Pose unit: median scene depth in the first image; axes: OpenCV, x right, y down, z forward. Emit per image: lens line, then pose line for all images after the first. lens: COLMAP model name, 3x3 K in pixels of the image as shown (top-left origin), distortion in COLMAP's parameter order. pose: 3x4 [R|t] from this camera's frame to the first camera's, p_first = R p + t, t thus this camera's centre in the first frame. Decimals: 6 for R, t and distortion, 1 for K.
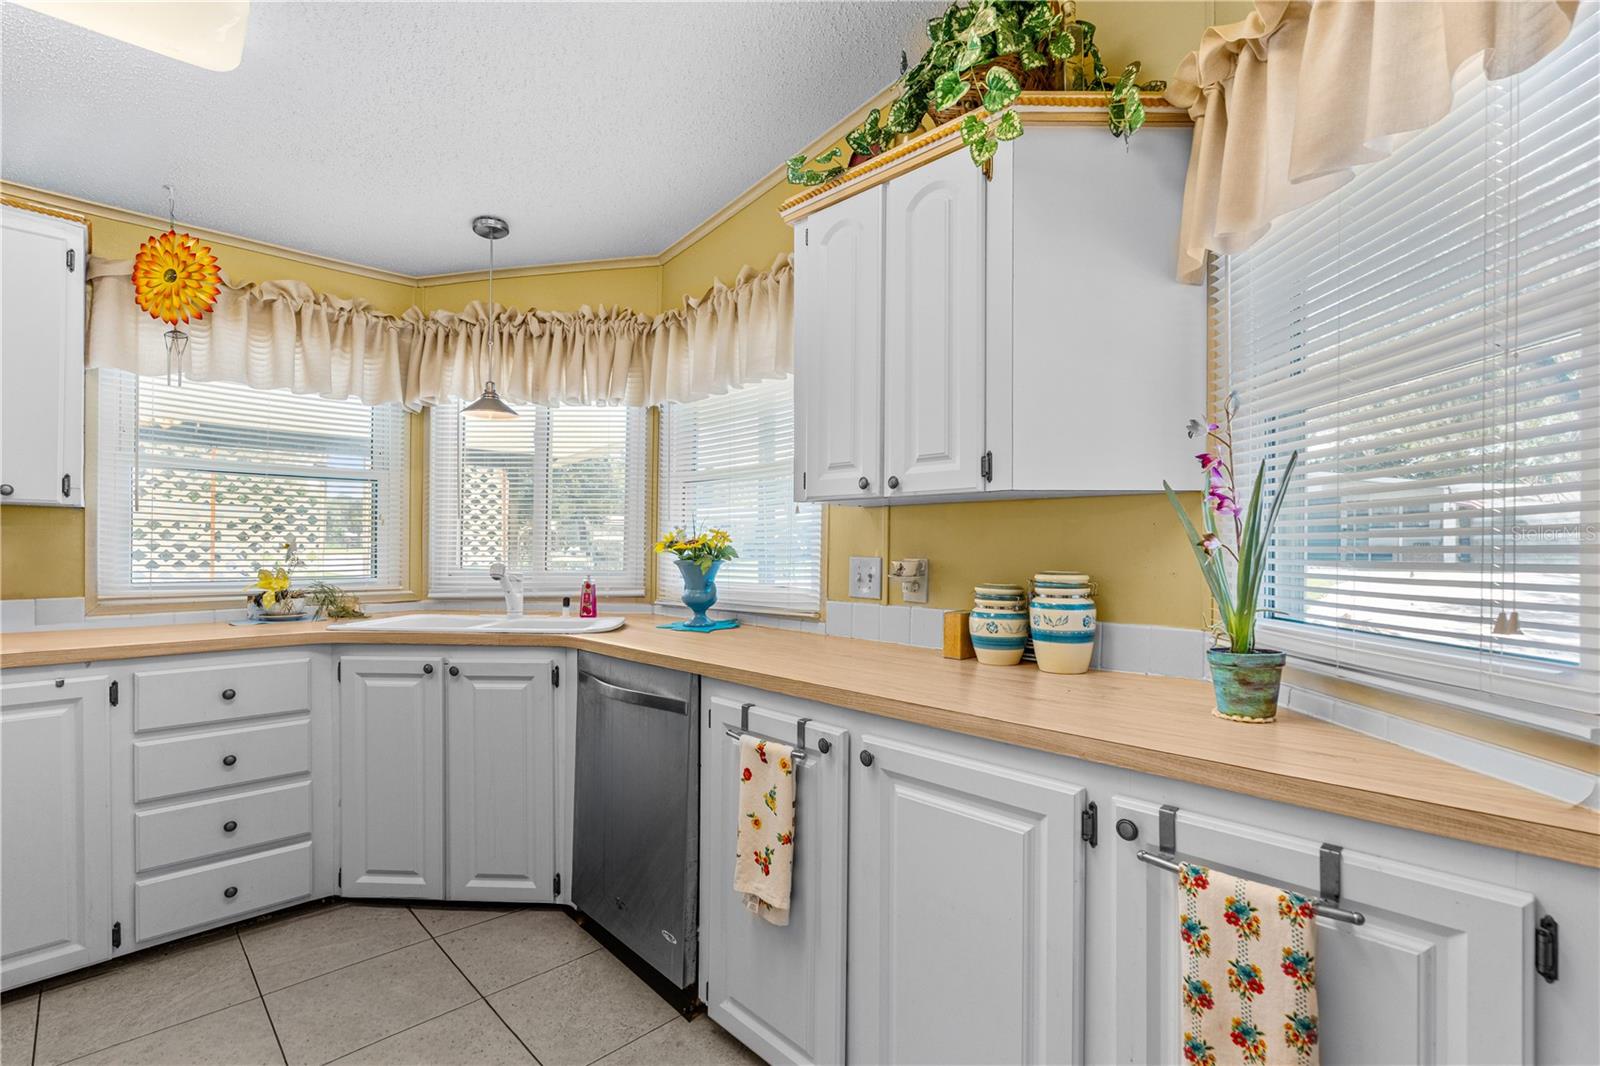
lens RADIAL K [[725.7, 0, 812.6], [0, 725.7, 549.1], [0, 0, 1]] dist [-0.018462, 0.002705]
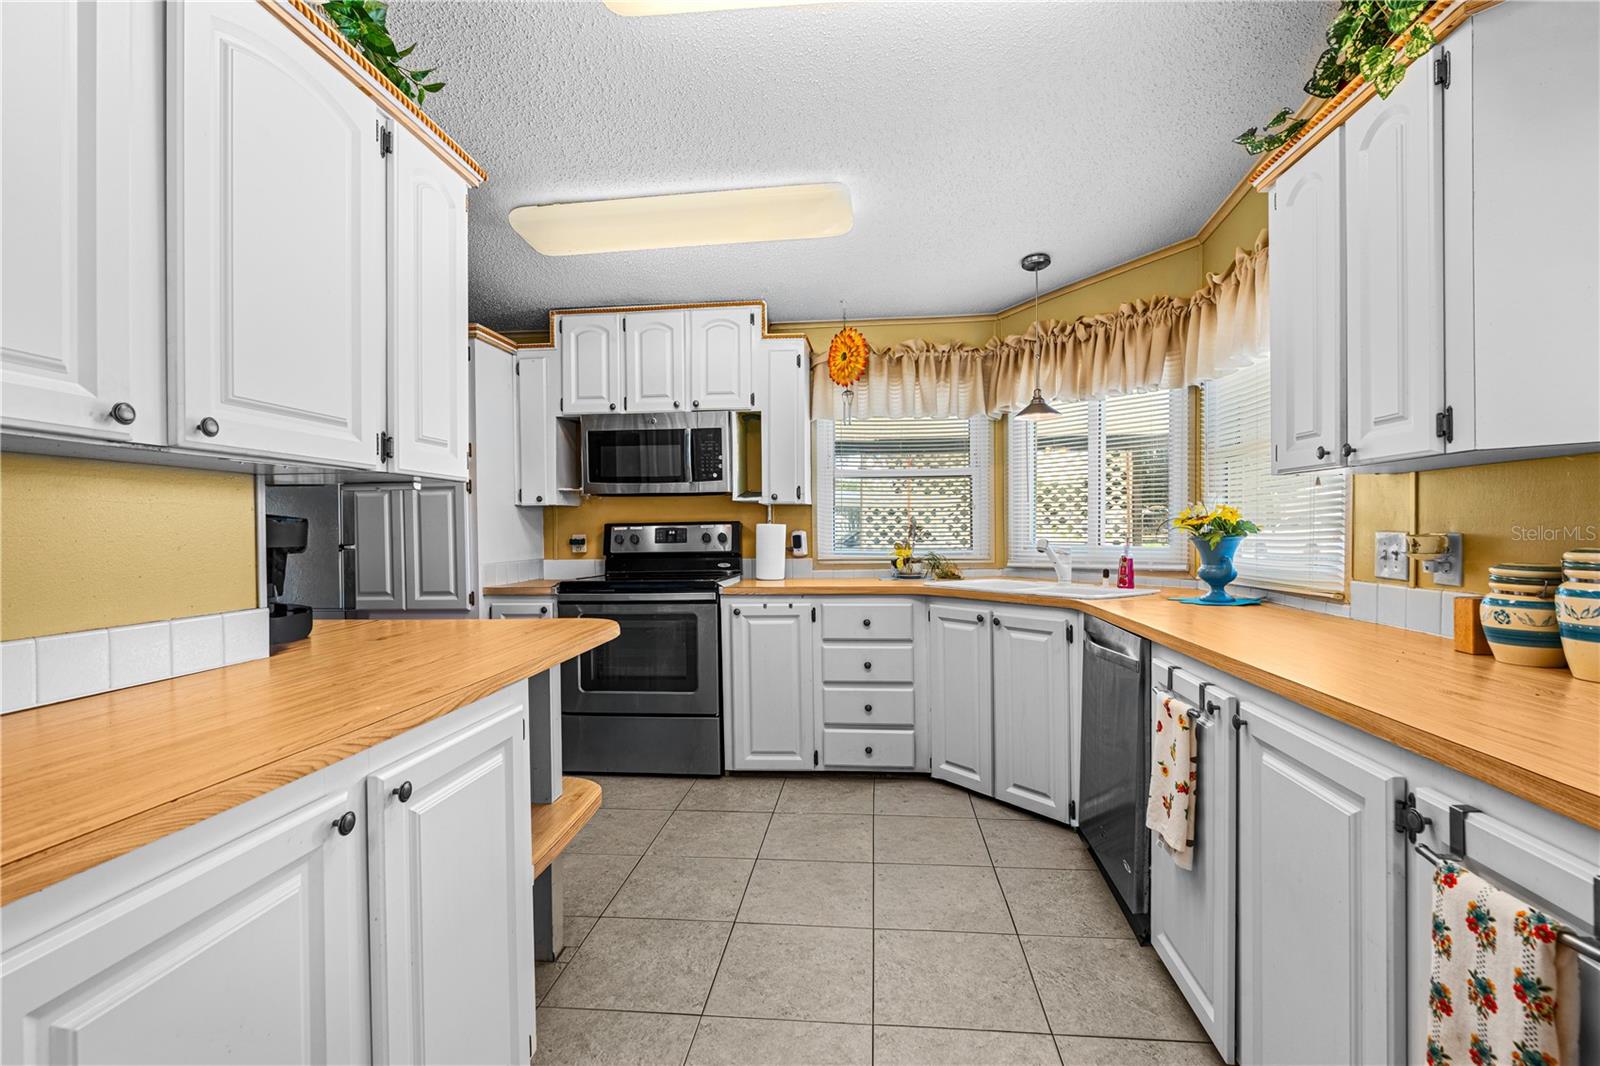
lens RADIAL K [[725.7, 0, 797.1], [0, 725.7, 529.3], [0, 0, 1]] dist [-0.018462, 0.002705]
pose [[0.624187, -0.008078, -0.781234, 0.293952], [0.009882, 0.999948, -0.002443, 0.002998], [0.781213, -0.006195, 0.624234, -0.088612]]
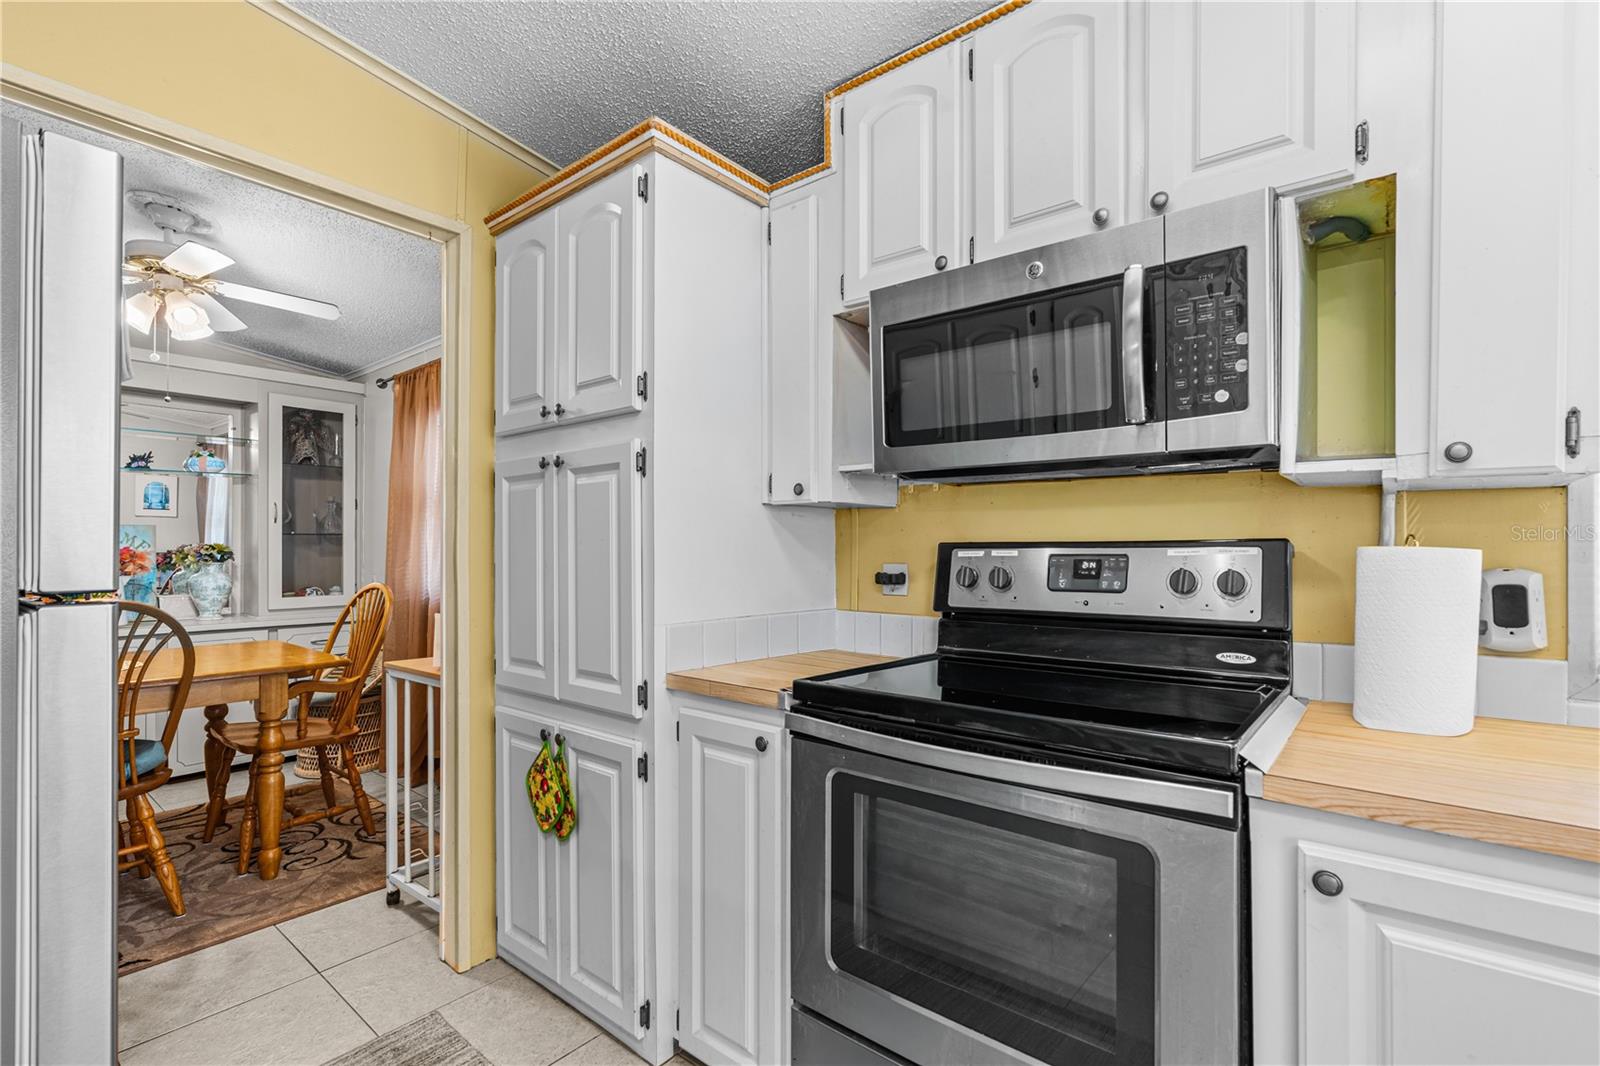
lens RADIAL K [[725.7, 0, 811.2], [0, 725.7, 544.5], [0, 0, 1]] dist [-0.018462, 0.002705]
pose [[0.104114, -0.009991, -0.994515, -0.513918], [-0.007609, 0.999912, -0.010842, -0.006311], [0.994536, 0.008696, 0.104029, 0.381322]]
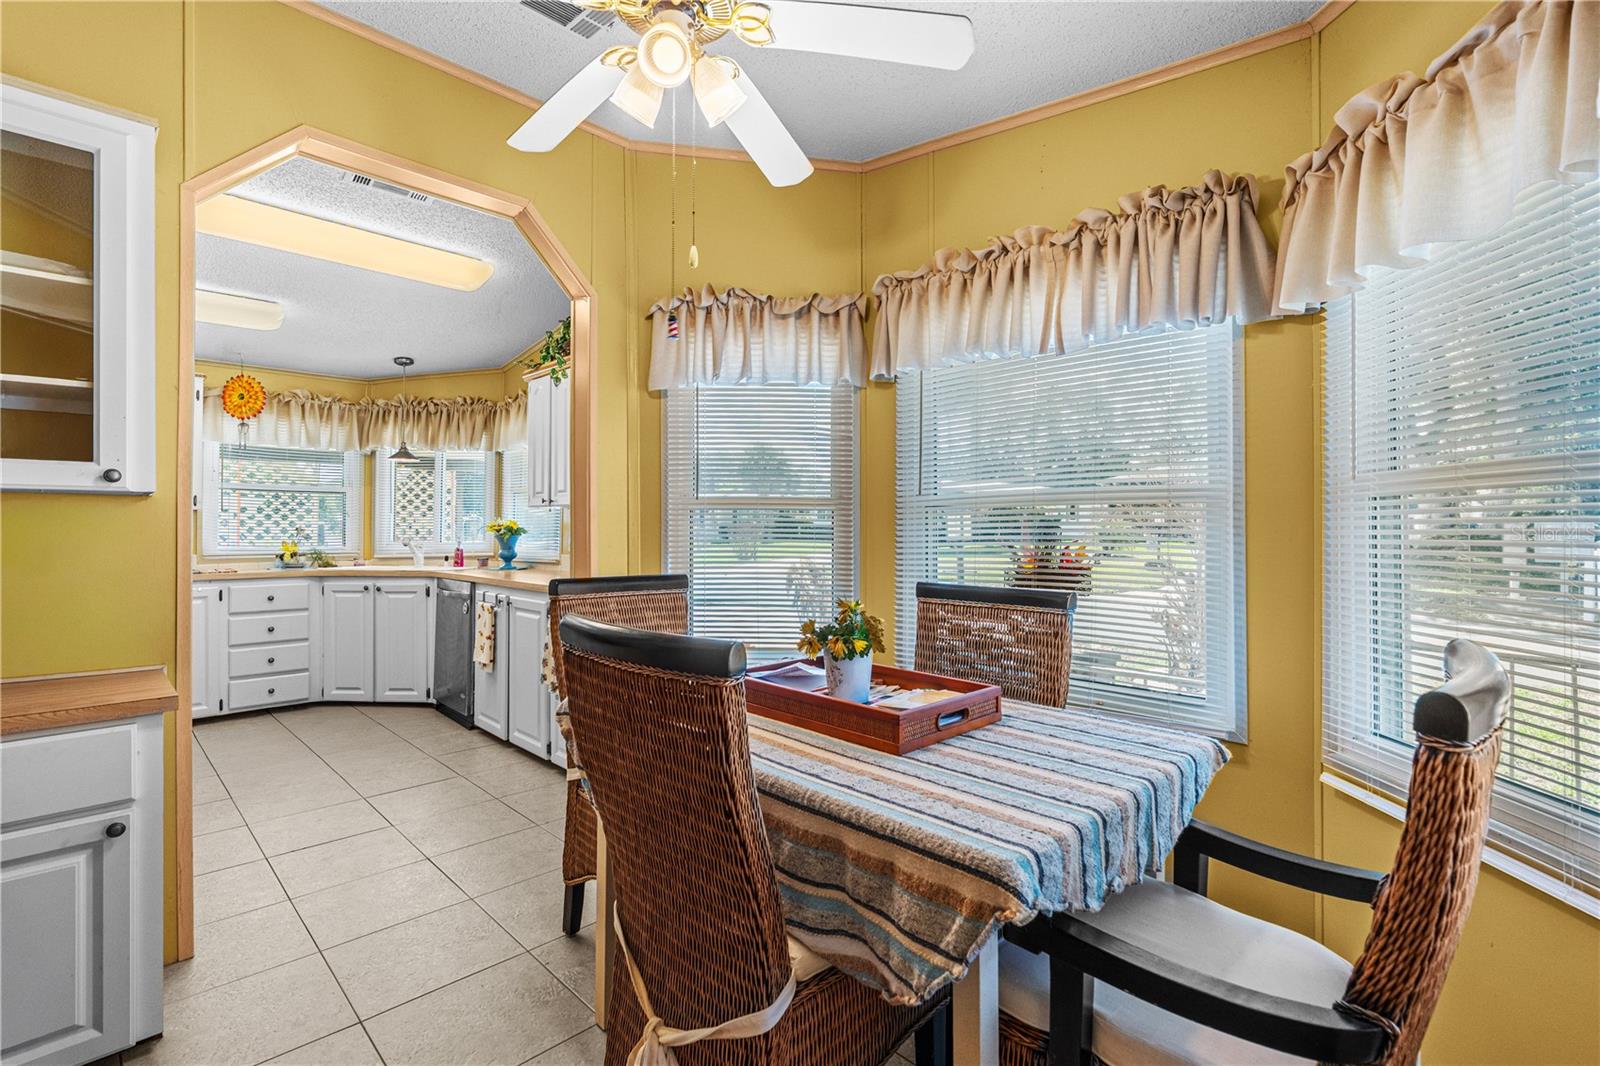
lens RADIAL K [[725.7, 0, 804.1], [0, 725.7, 523.5], [0, 0, 1]] dist [-0.018462, 0.002705]
pose [[0.999982, -0.004894, -0.003563, 0.724728], [0.004848, 0.999905, -0.012888, 0.014283], [0.003626, 0.012871, 0.999911, -1.053788]]
